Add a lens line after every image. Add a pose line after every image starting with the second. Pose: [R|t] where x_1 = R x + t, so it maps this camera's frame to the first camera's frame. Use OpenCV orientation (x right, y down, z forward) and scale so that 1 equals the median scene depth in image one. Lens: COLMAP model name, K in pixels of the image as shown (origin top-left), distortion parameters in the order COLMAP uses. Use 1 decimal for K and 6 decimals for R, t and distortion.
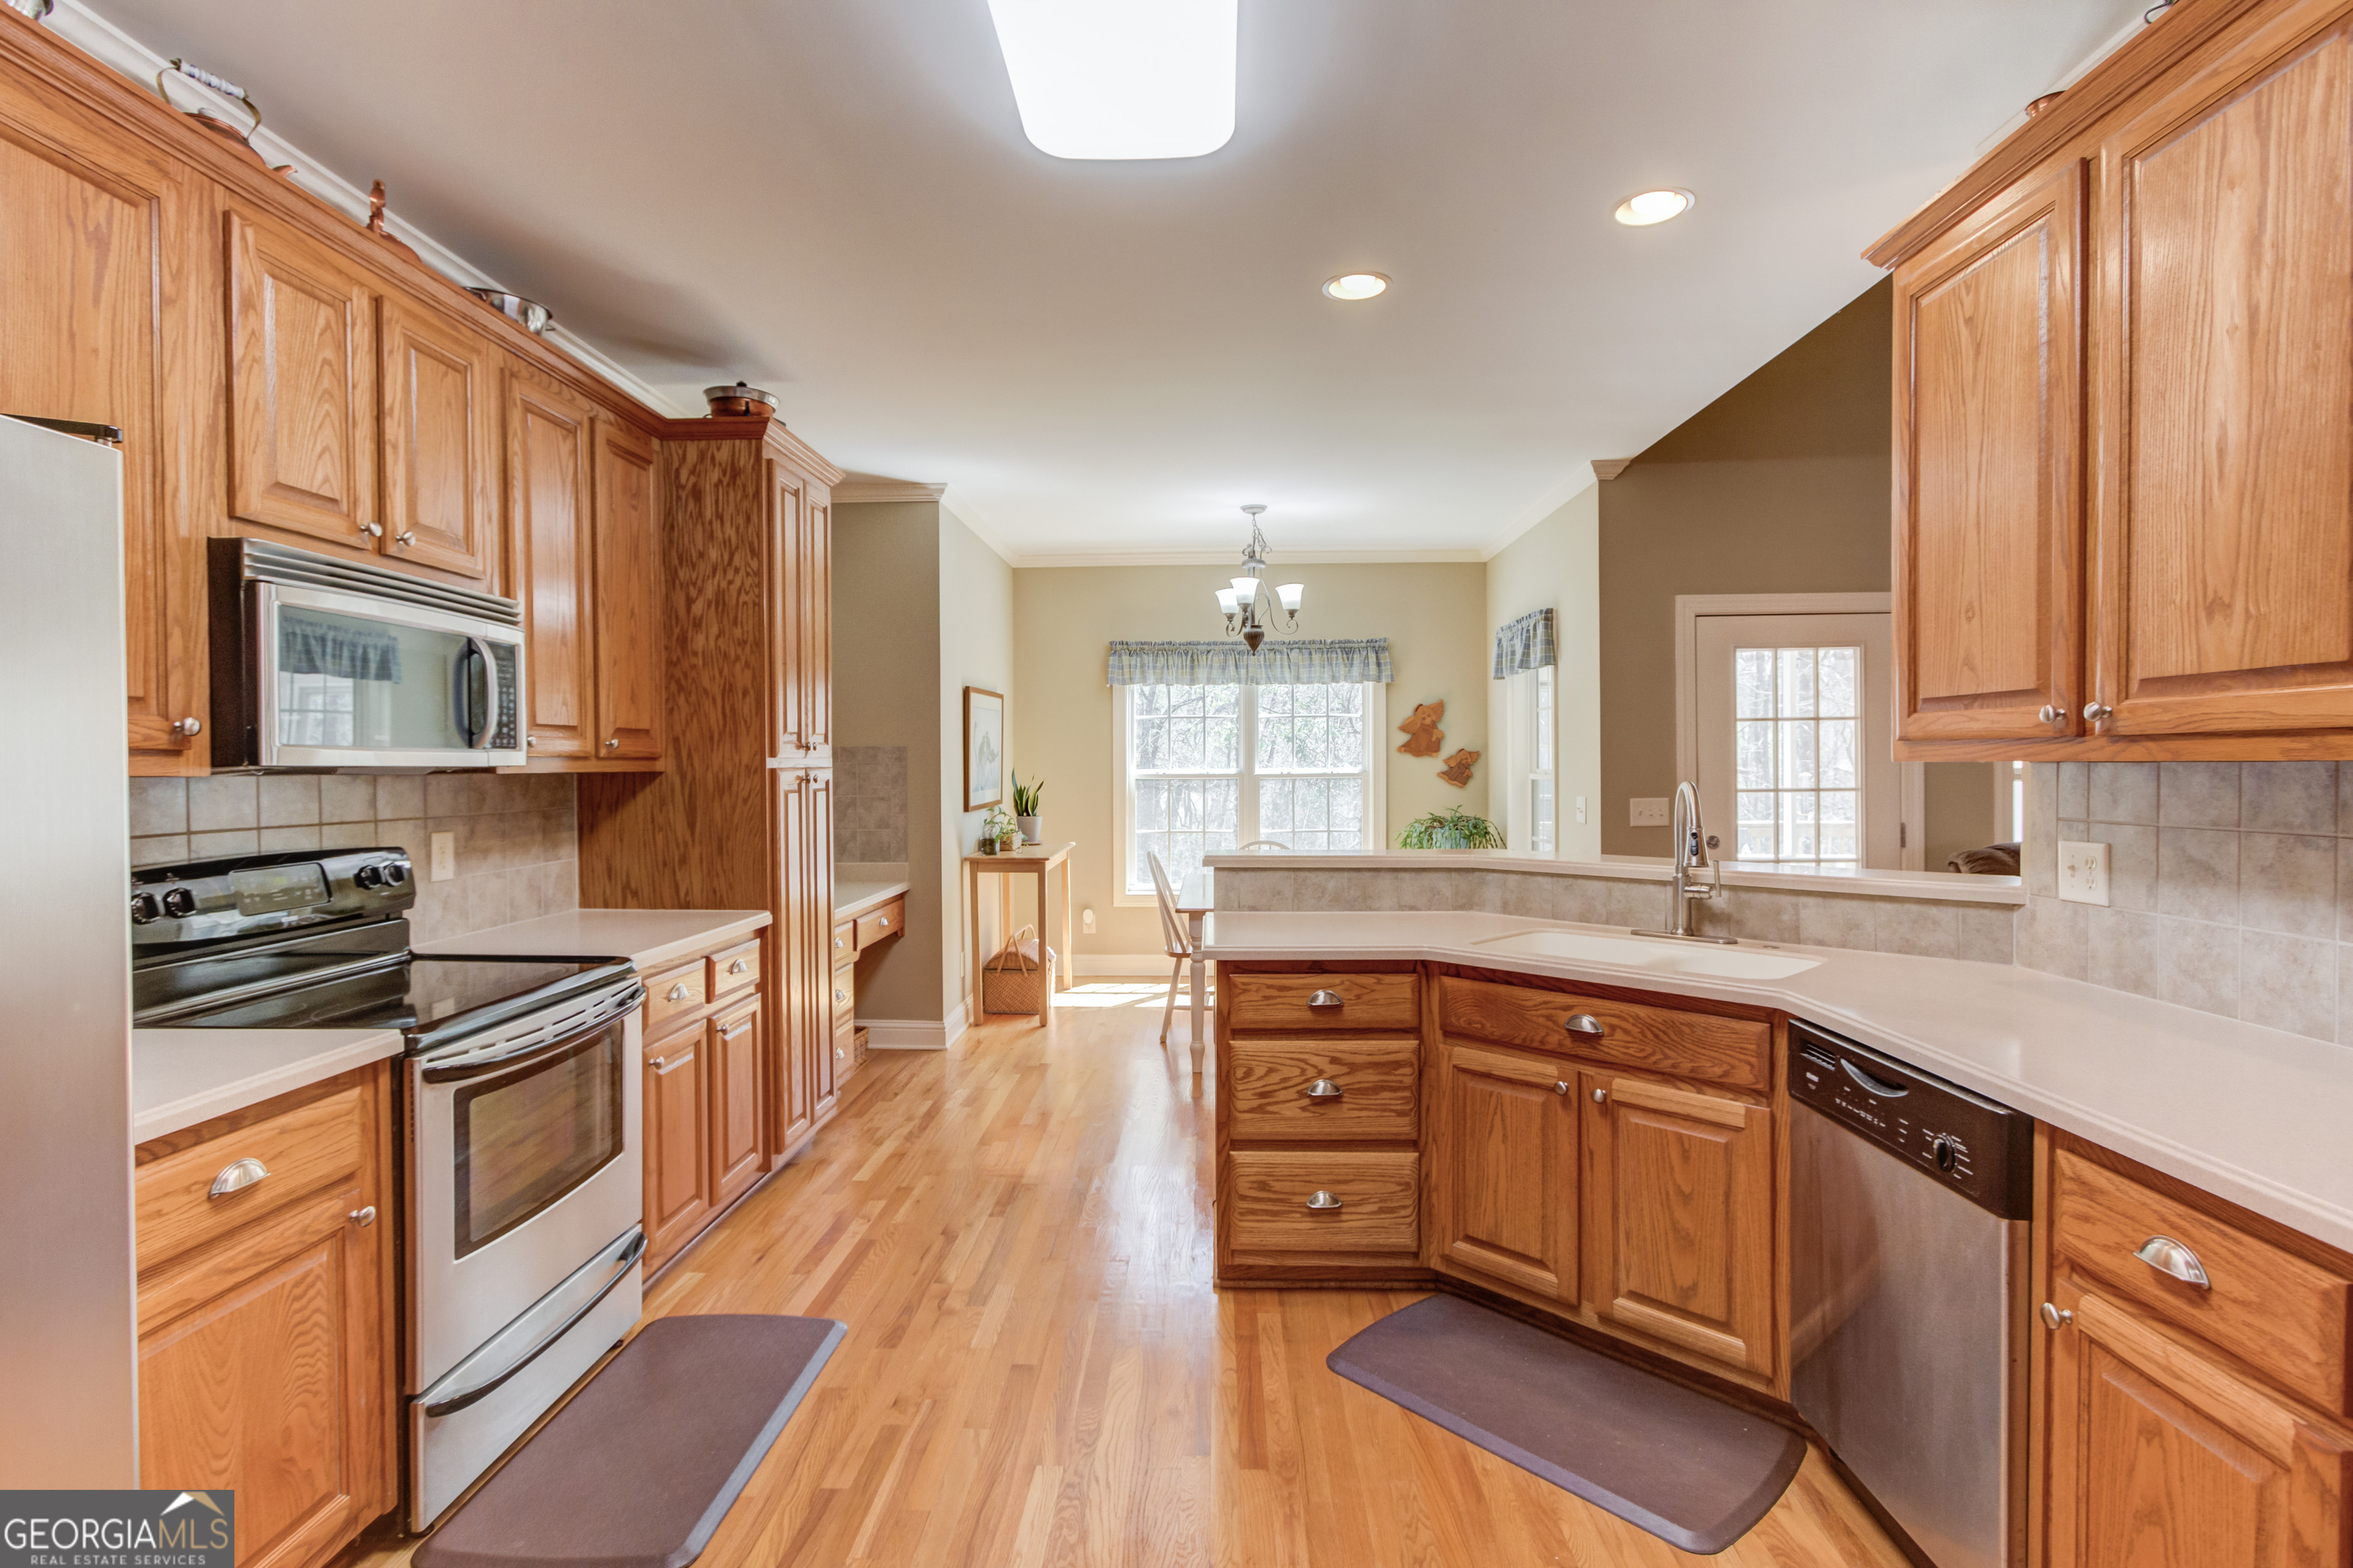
lens RADIAL K [[1121.3, 0, 1182.4], [0, 1121.3, 778.2], [0, 0, 1]] dist [-0.013629, 0.007277]
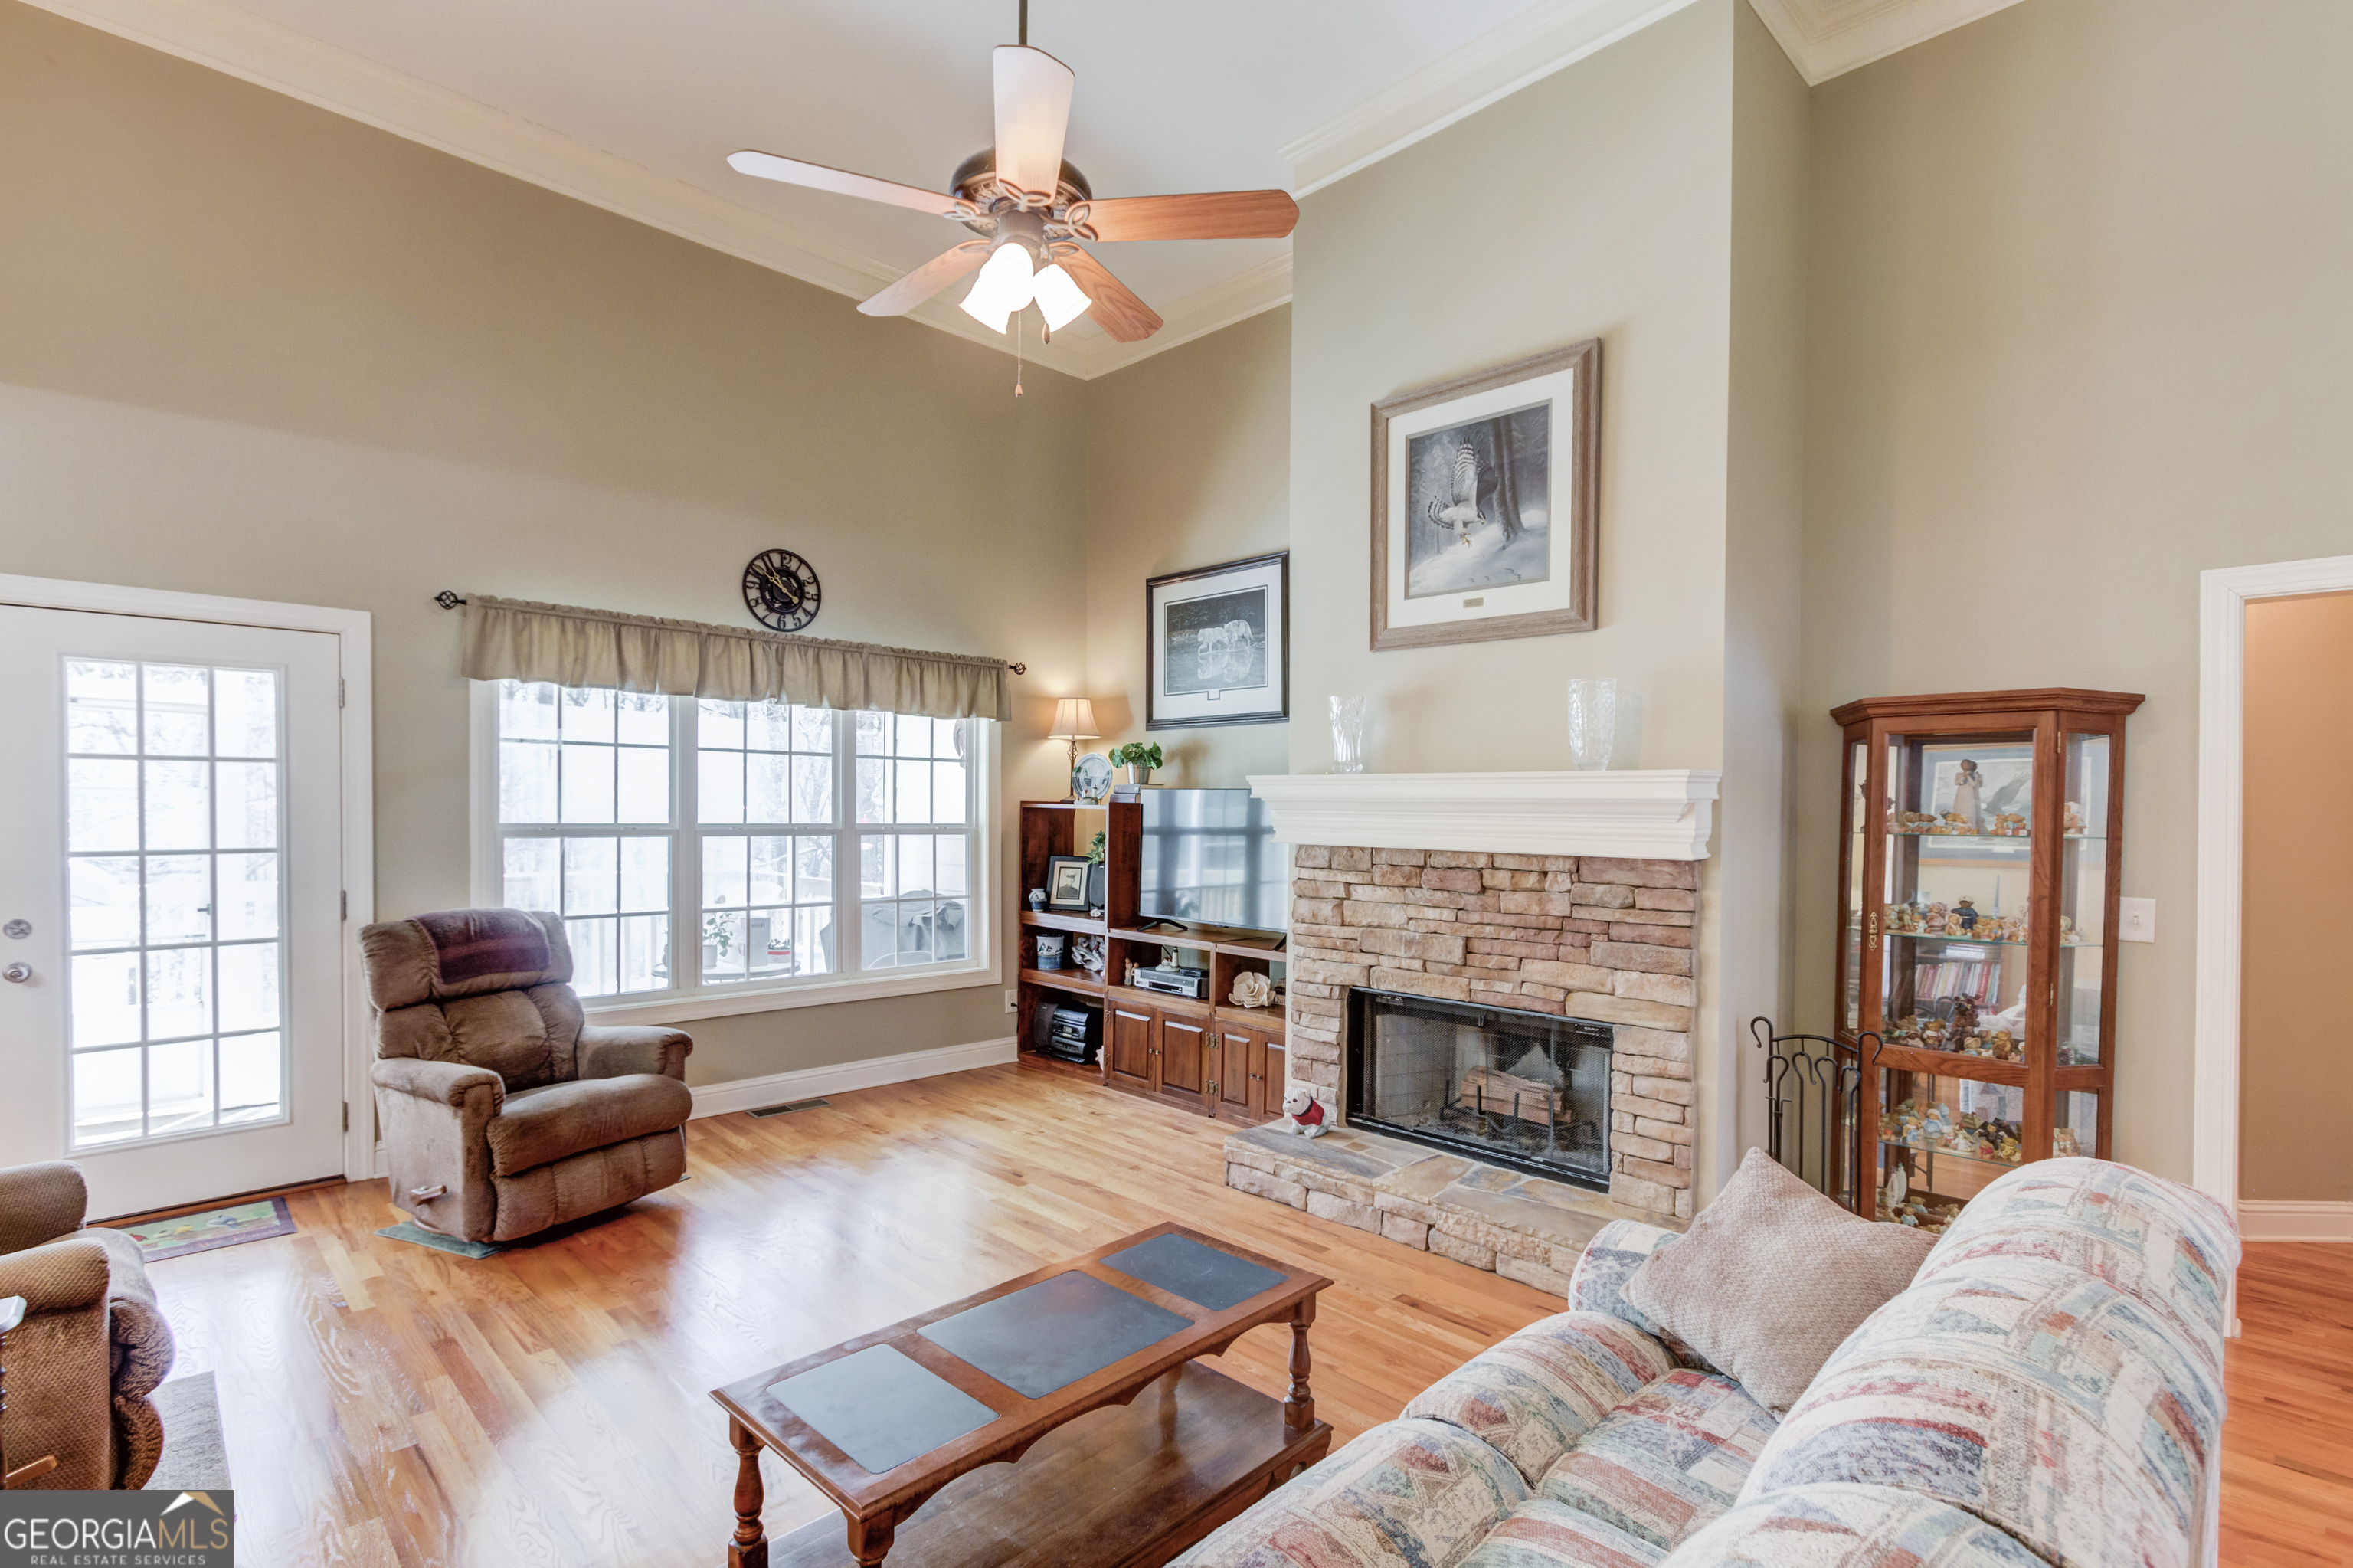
lens RADIAL K [[1121.3, 0, 1165.8], [0, 1121.3, 813.9], [0, 0, 1]] dist [-0.013629, 0.007277]
pose [[0.700117, 0.008496, 0.713978, 0.841400], [-0.005315, 0.999964, -0.006688, -0.024828], [-0.714009, 0.000887, 0.700136, 0.002695]]
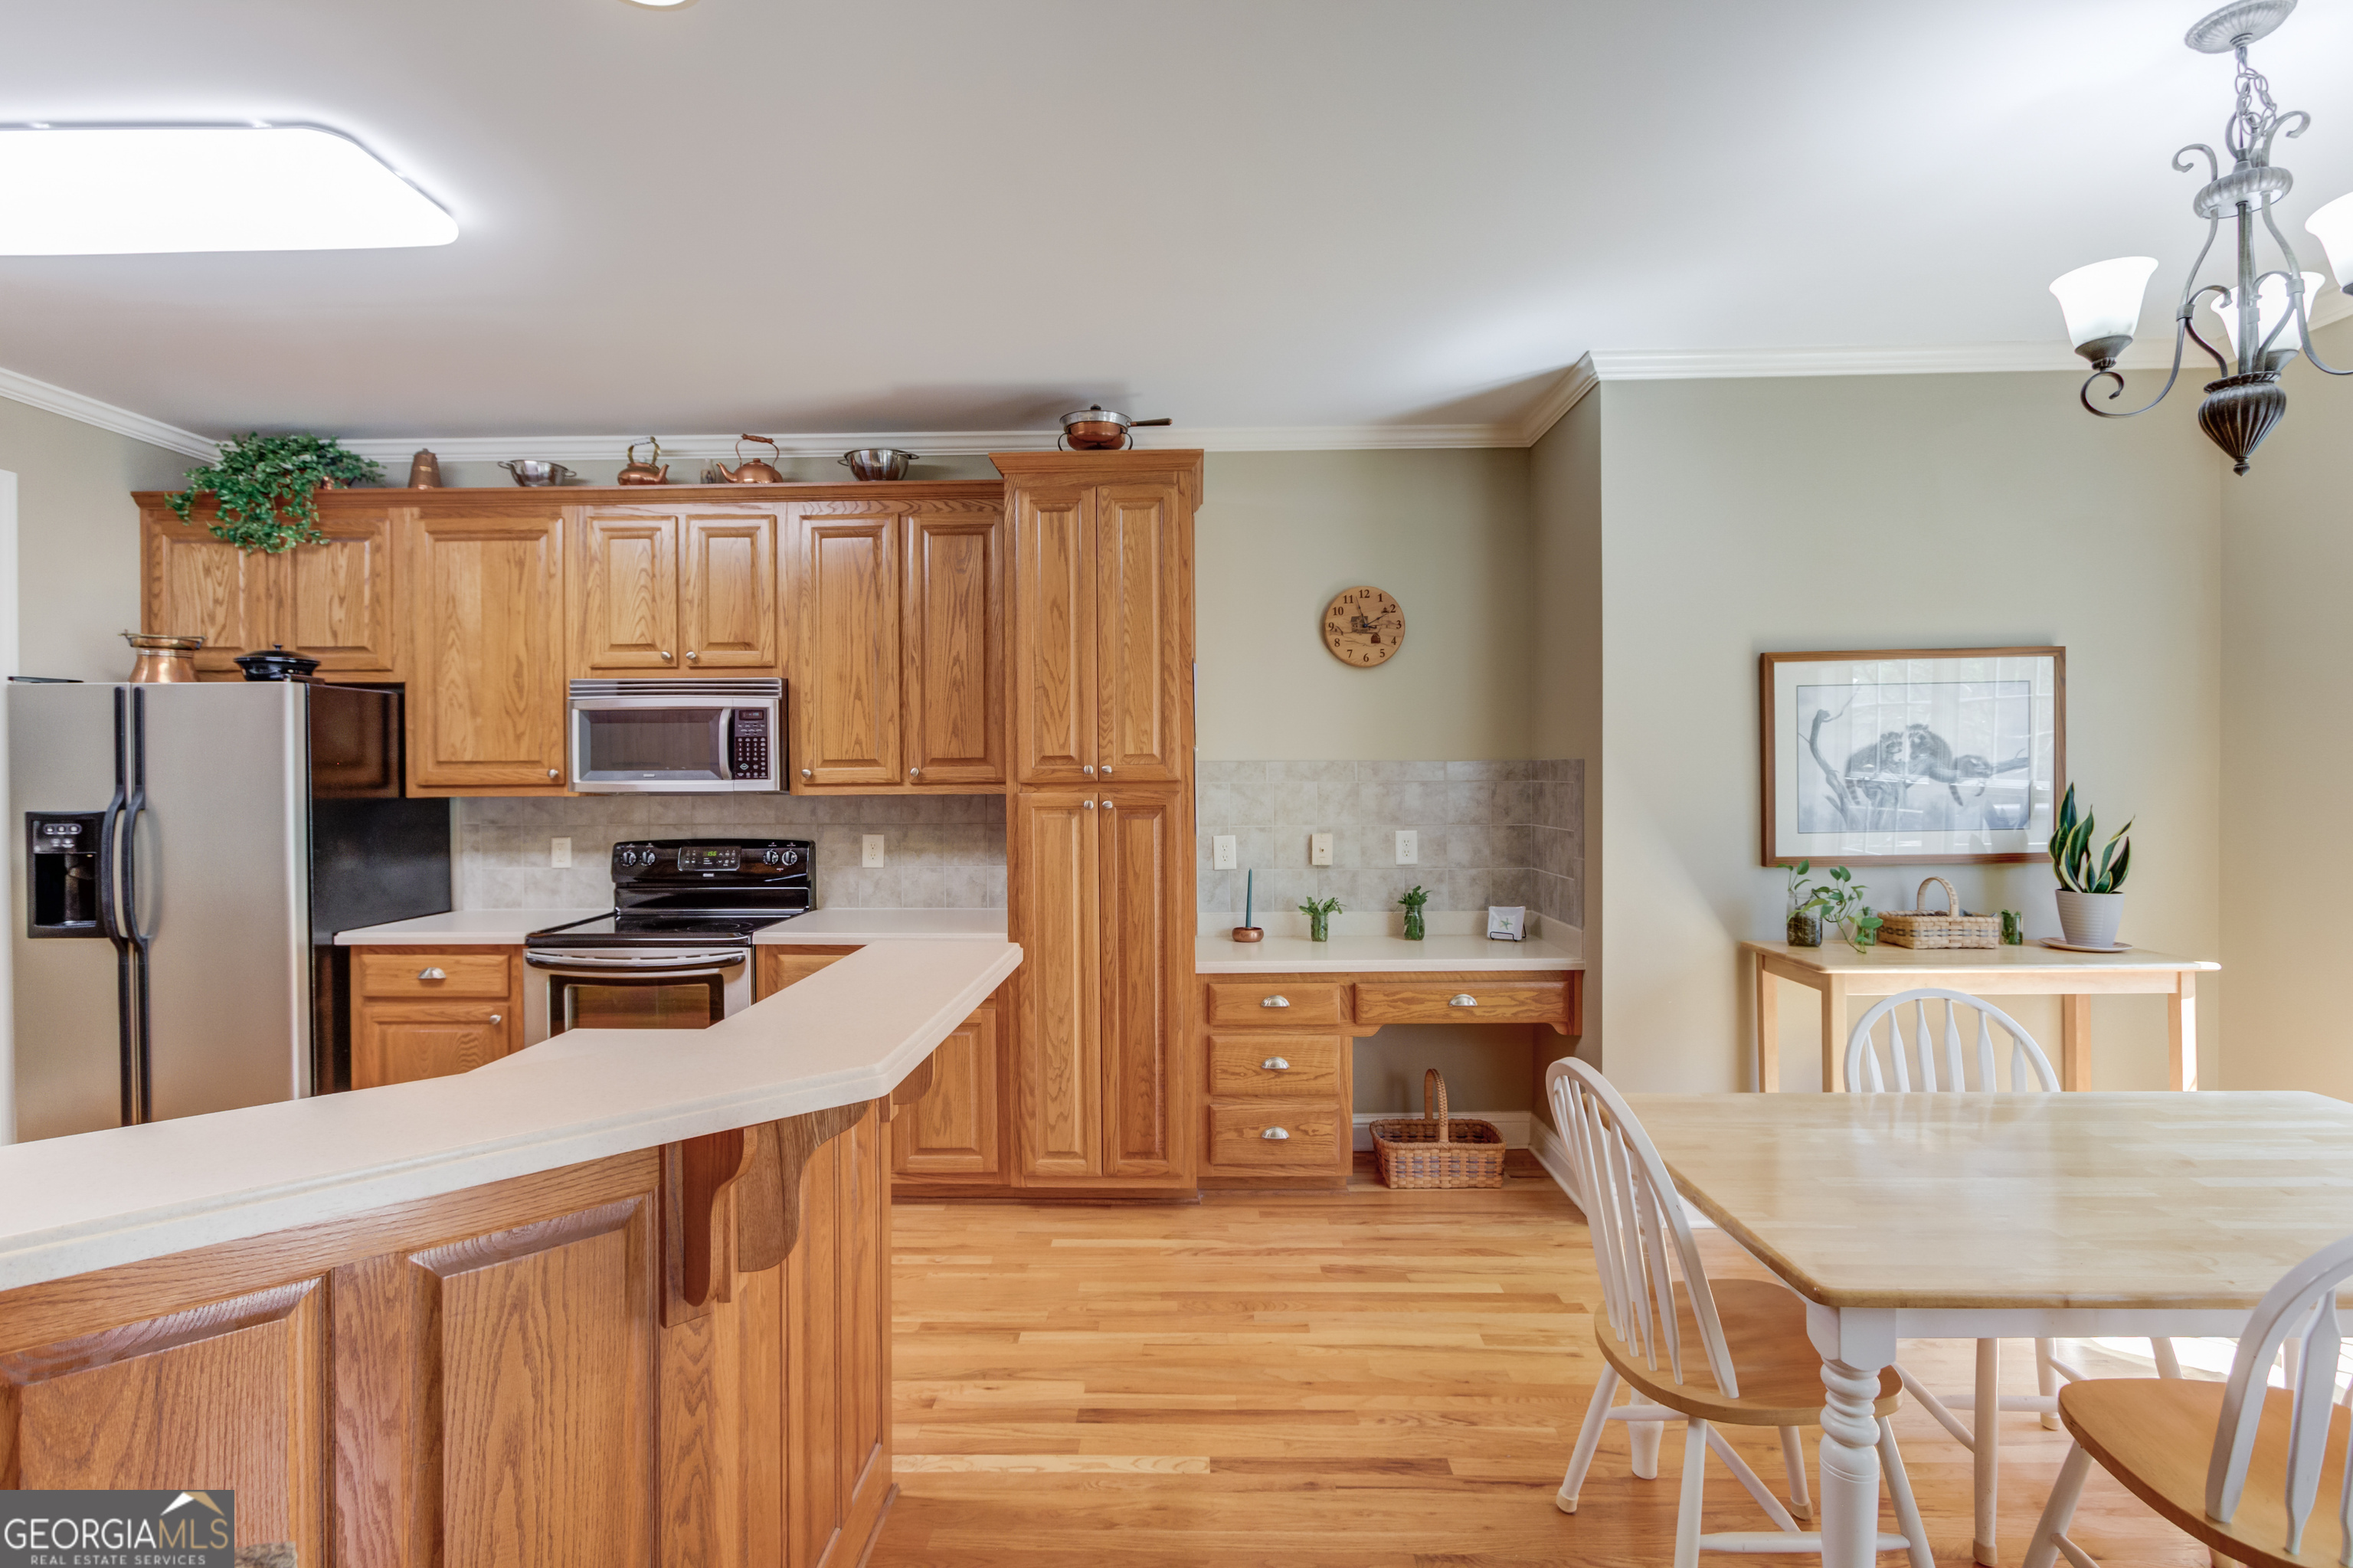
lens RADIAL K [[1121.3, 0, 1159.7], [0, 1121.3, 790.7], [0, 0, 1]] dist [-0.013629, 0.007277]
pose [[0.000054, 0.019778, -0.999804, 0.800795], [-0.005739, 0.999788, 0.019778, -0.039719], [0.999984, 0.005737, 0.000168, 1.390558]]
